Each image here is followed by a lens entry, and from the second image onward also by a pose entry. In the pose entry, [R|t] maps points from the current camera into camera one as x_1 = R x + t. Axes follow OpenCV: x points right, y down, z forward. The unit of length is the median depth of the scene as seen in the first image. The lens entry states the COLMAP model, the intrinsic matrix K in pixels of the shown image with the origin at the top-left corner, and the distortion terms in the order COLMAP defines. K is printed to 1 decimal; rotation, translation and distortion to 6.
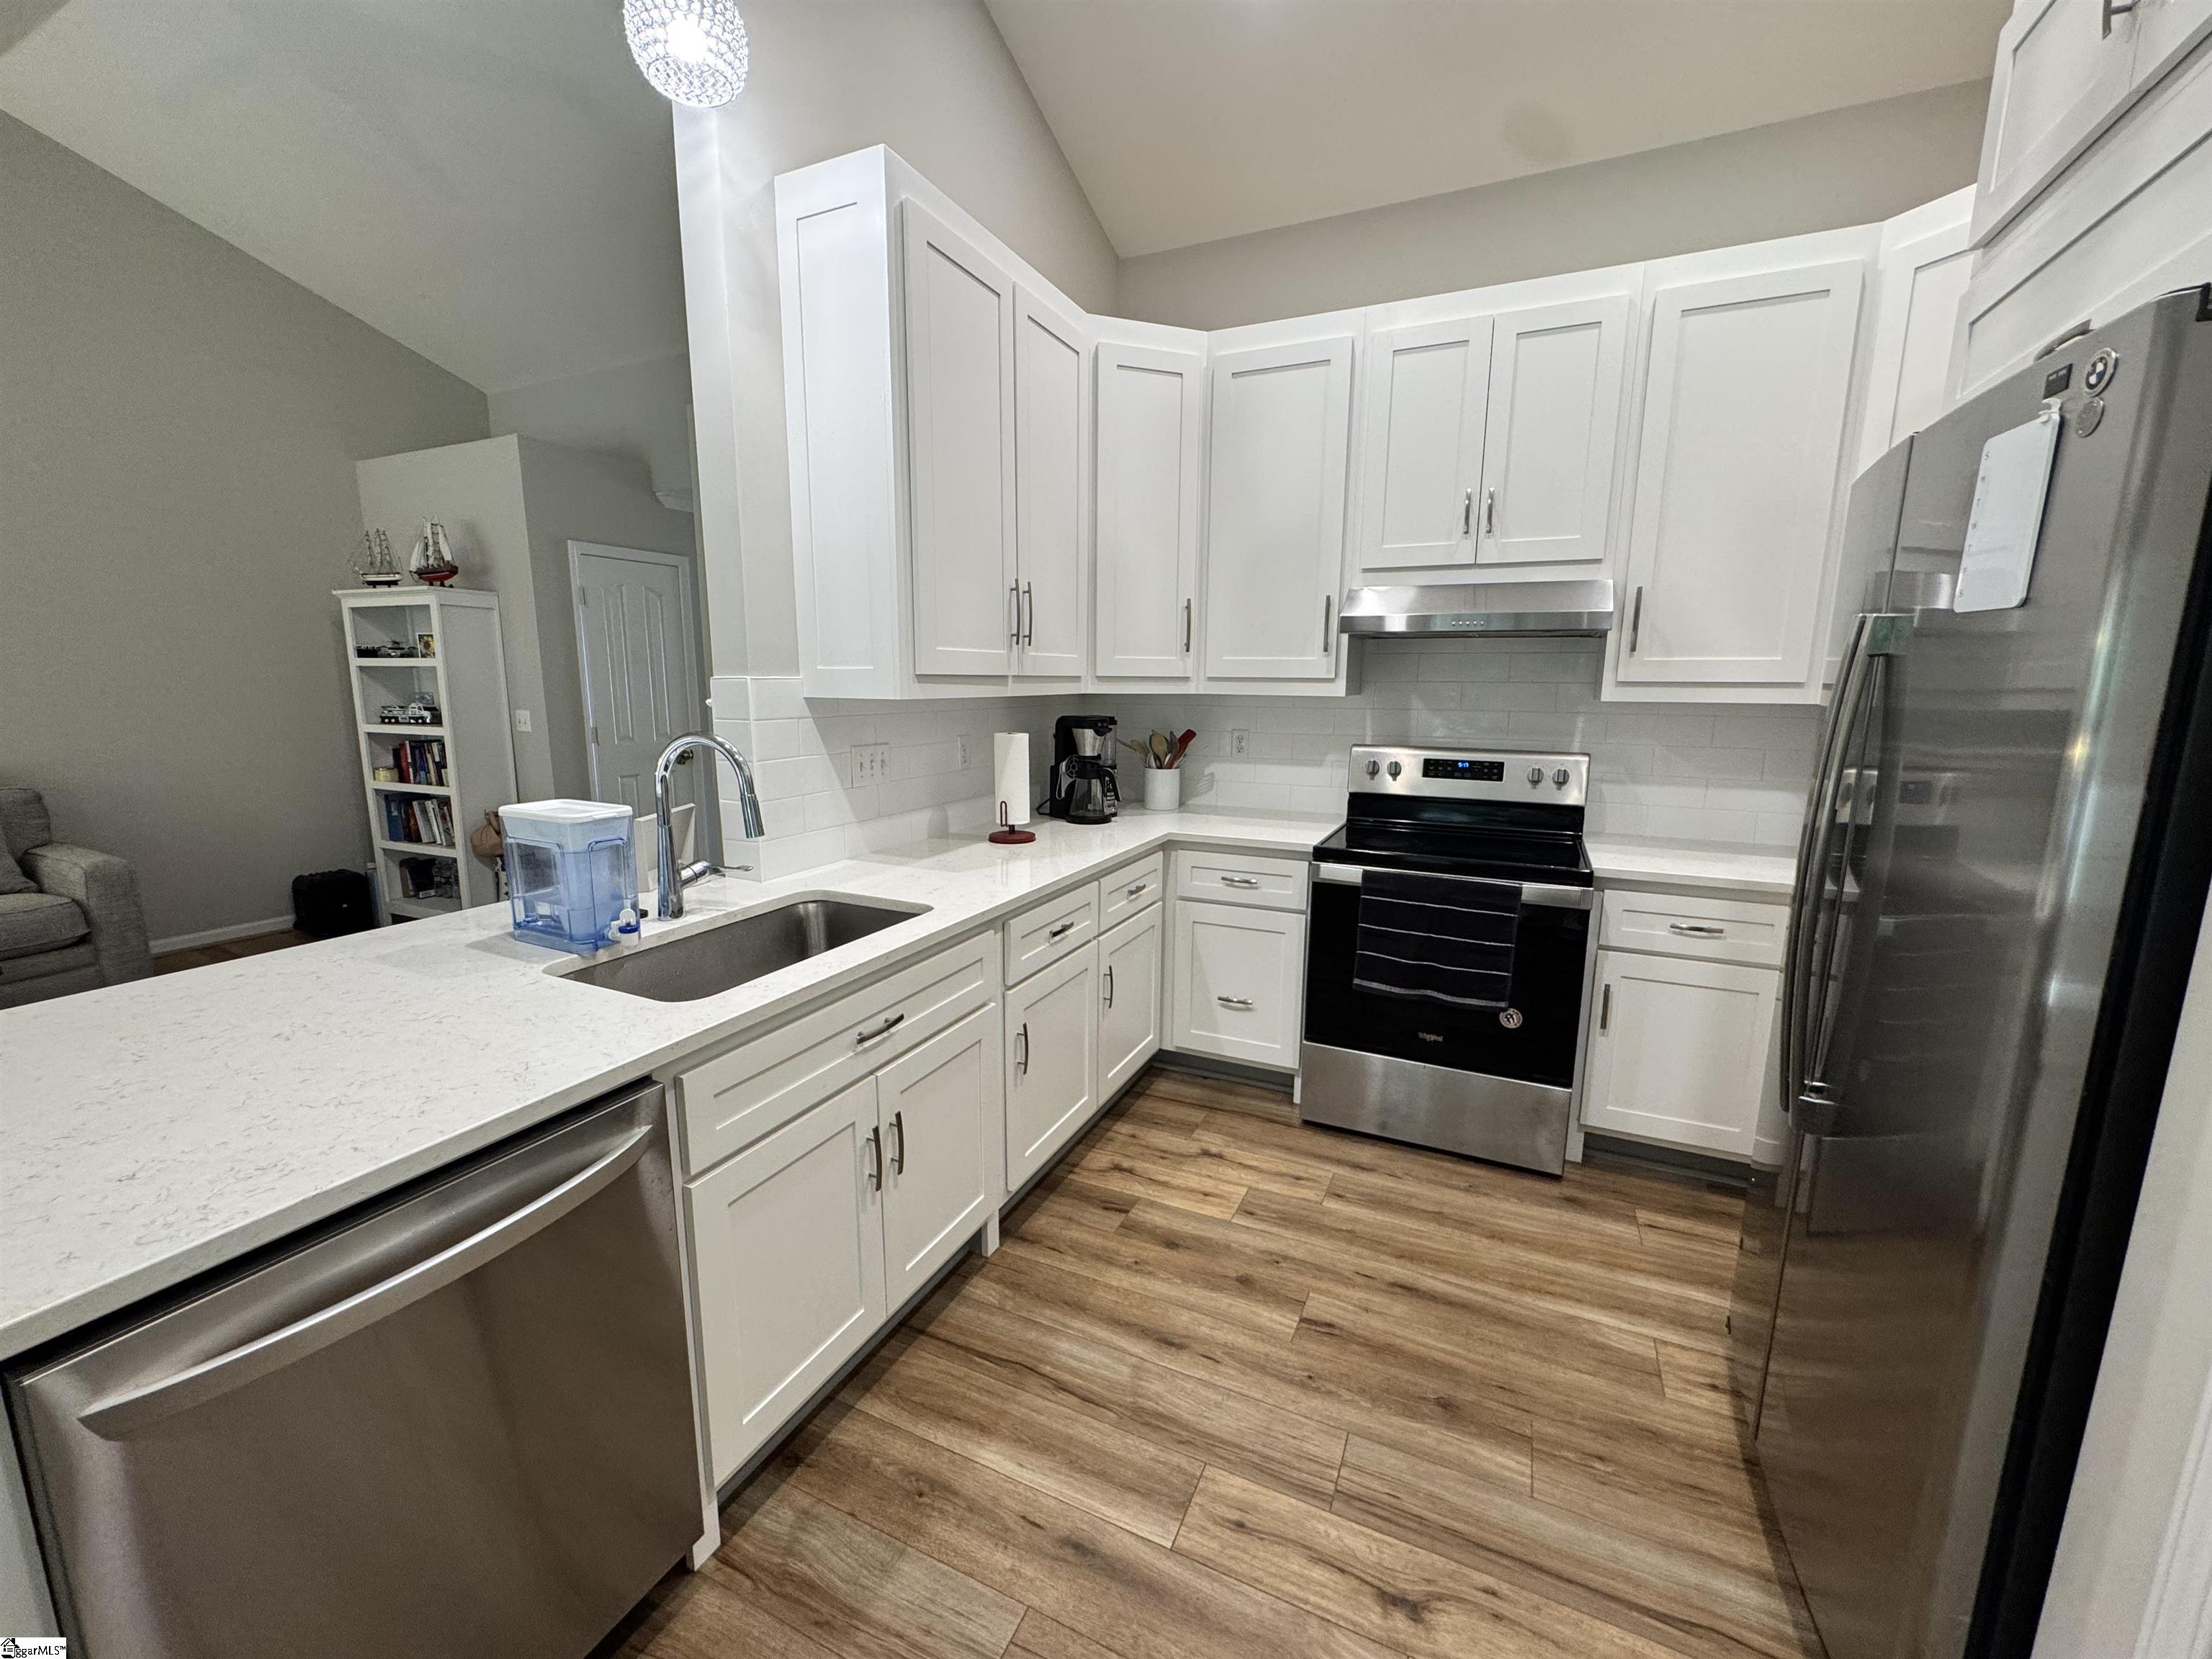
lens RADIAL K [[880.5, 0, 1104.6], [0, 880.5, 828.9], [0, 0, 1]] dist [-0.002856, 0.000496]
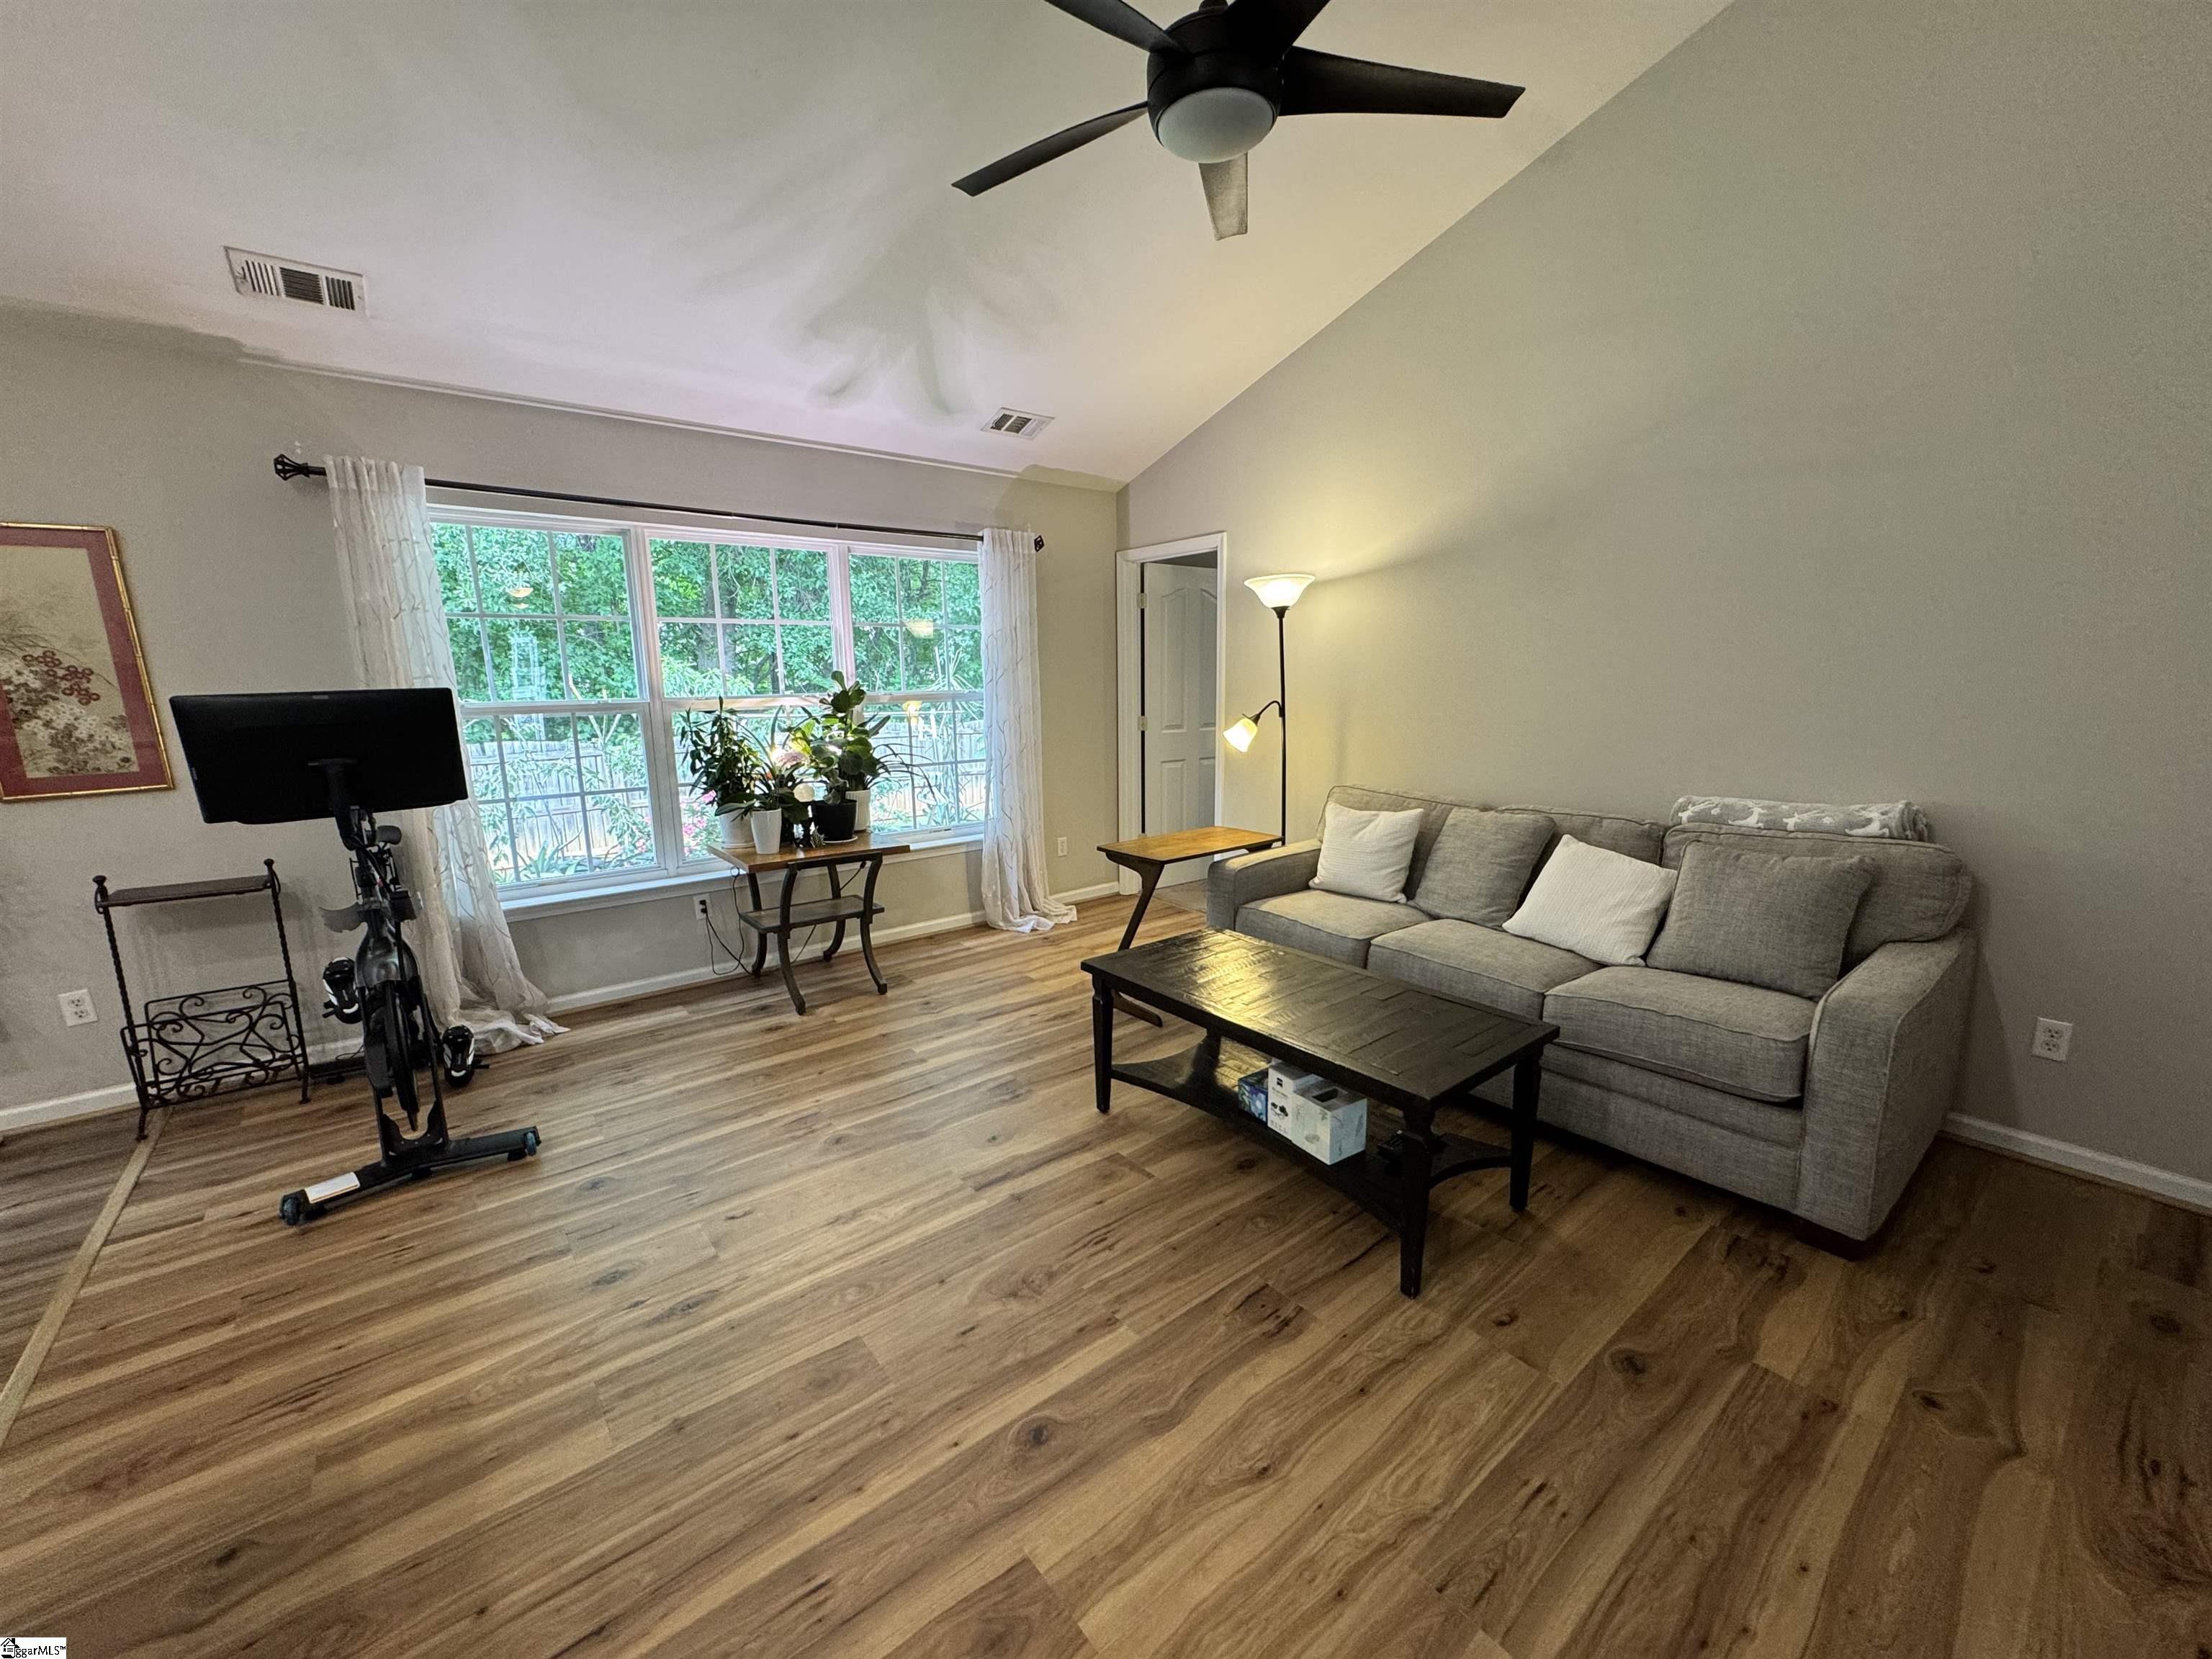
lens RADIAL K [[880.5, 0, 1106.4], [0, 880.5, 828.3], [0, 0, 1]] dist [-0.002856, 0.000496]
pose [[-0.434428, 0.155644, -0.887157, -0.537286], [-0.148119, 0.959202, 0.240815, -0.163689], [0.888444, 0.236022, -0.393651, 0.934996]]
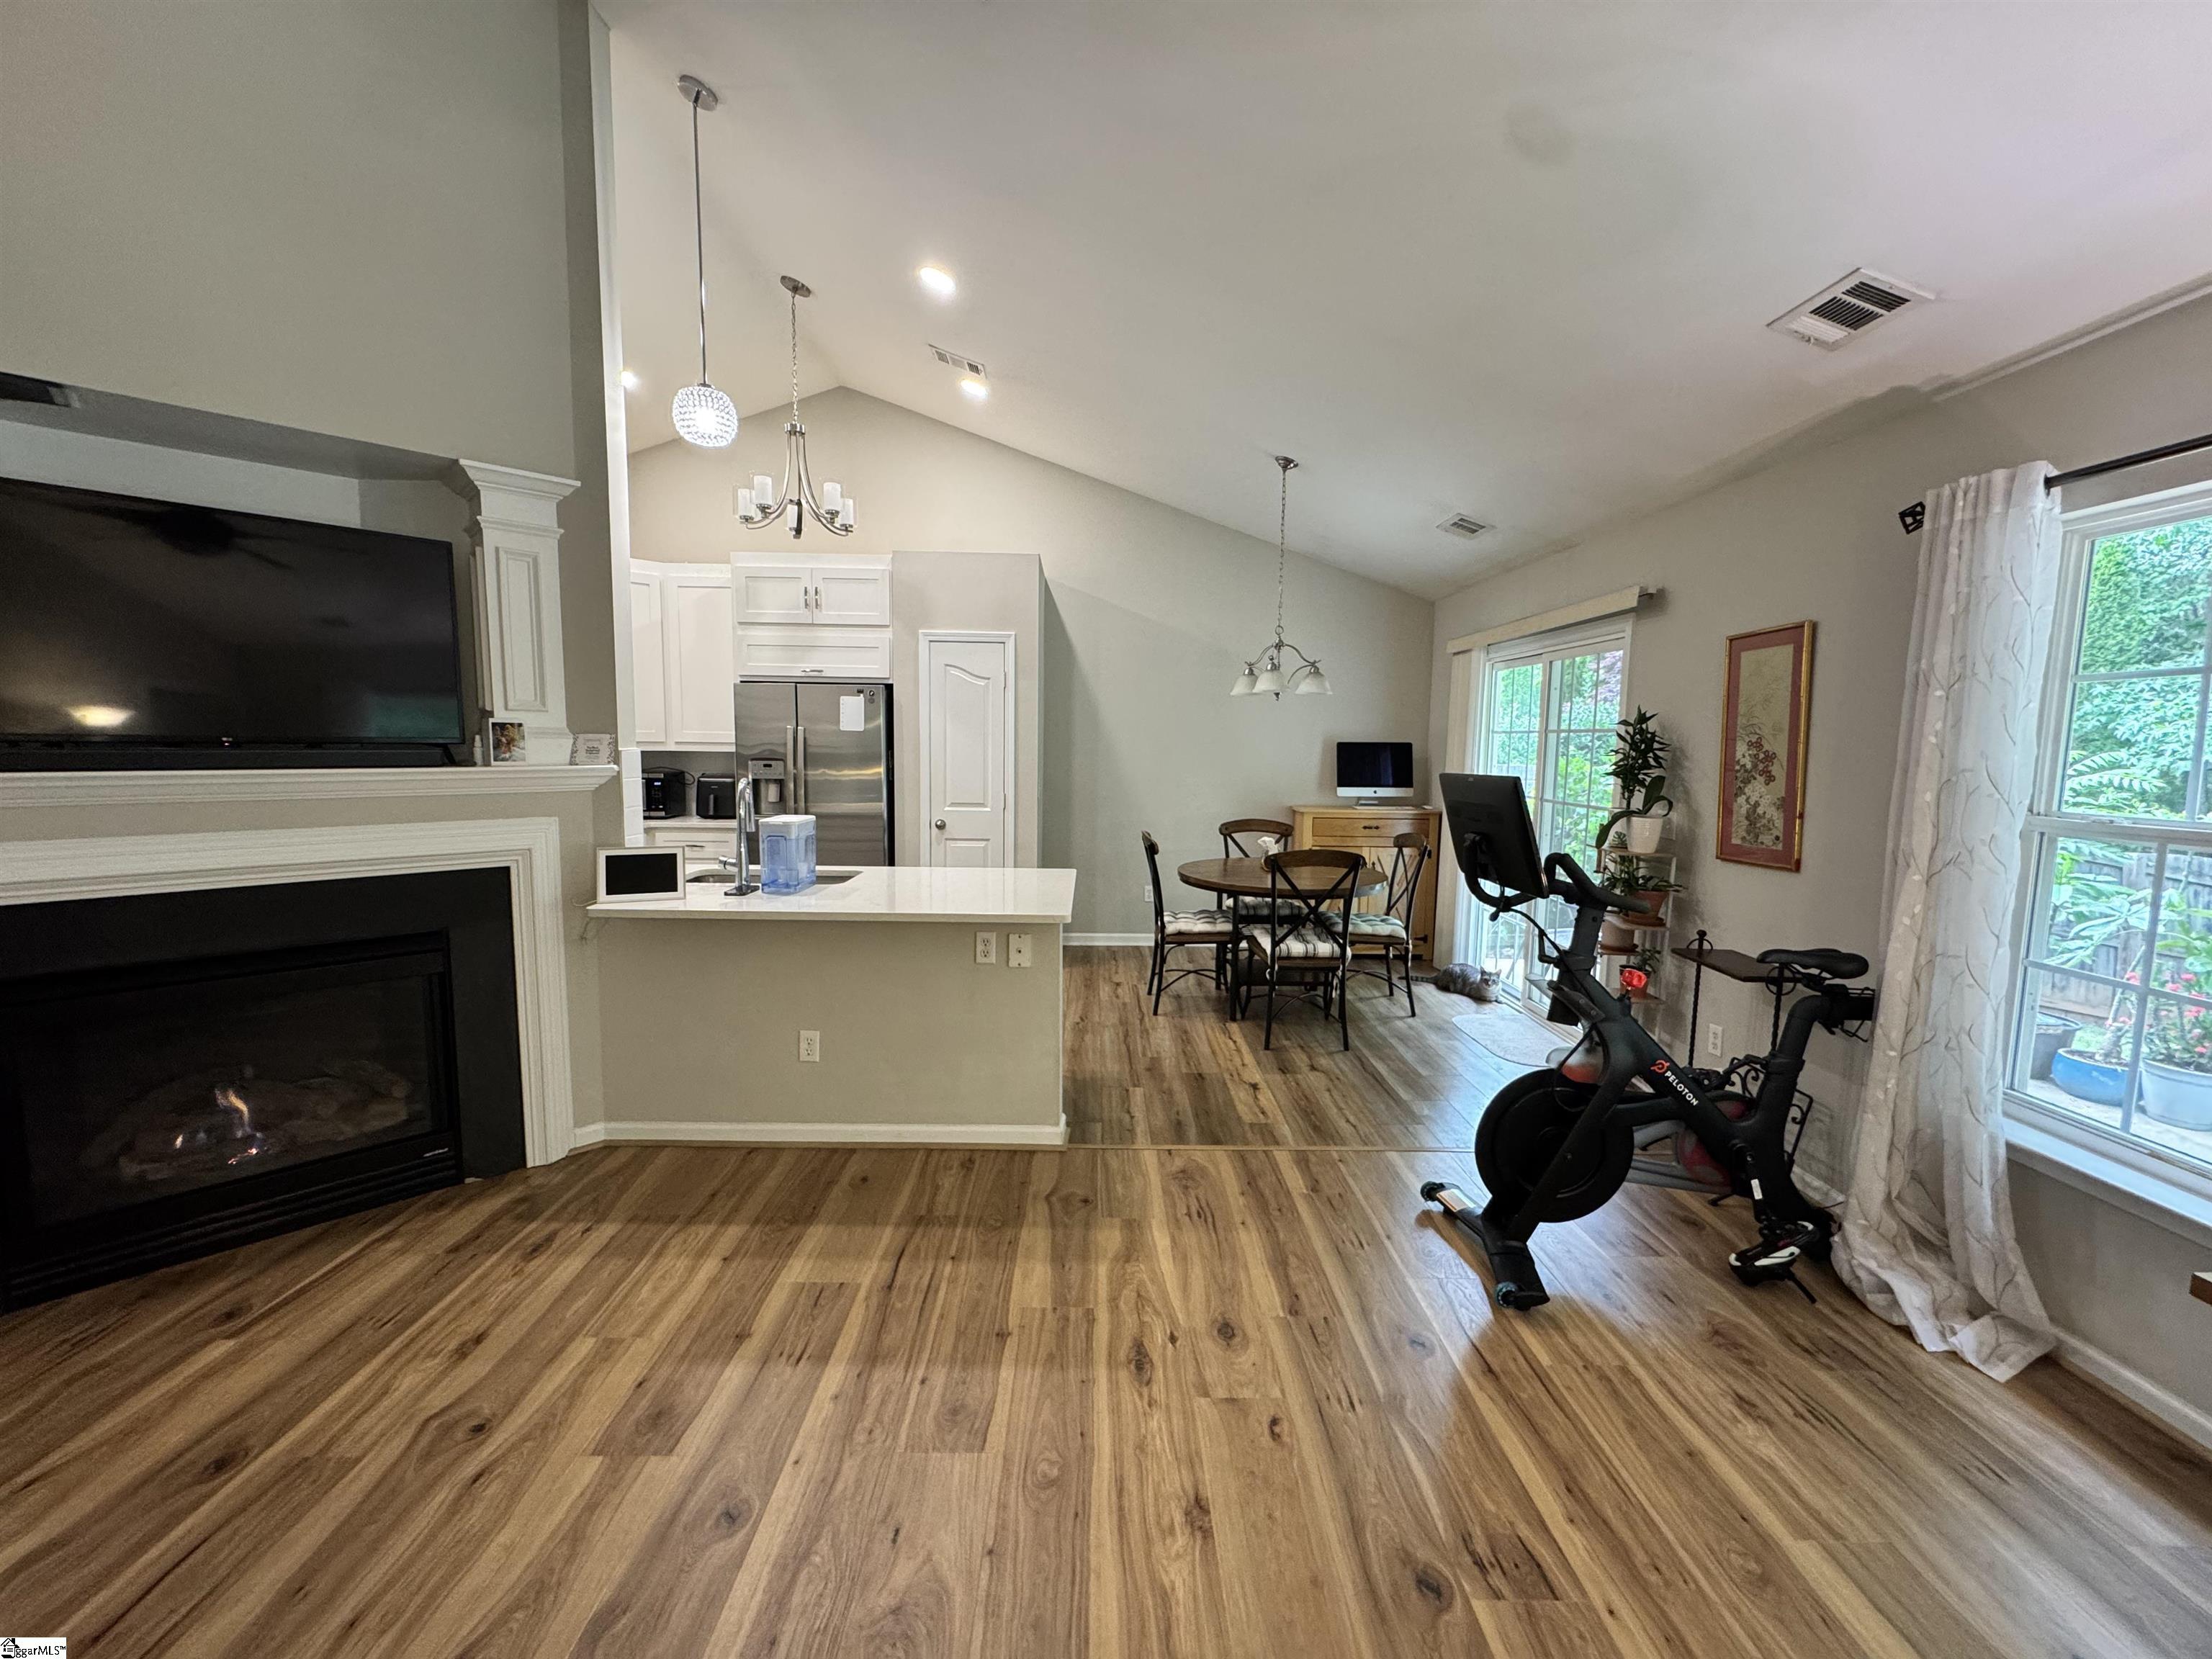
lens RADIAL K [[880.5, 0, 1105.1], [0, 880.5, 828.8], [0, 0, 1]] dist [-0.002856, 0.000496]
pose [[-0.439850, -0.101782, 0.892285, -1.534700], [0.137354, 0.974243, 0.178840, -0.145330], [-0.887505, 0.201222, -0.414541, 0.693717]]
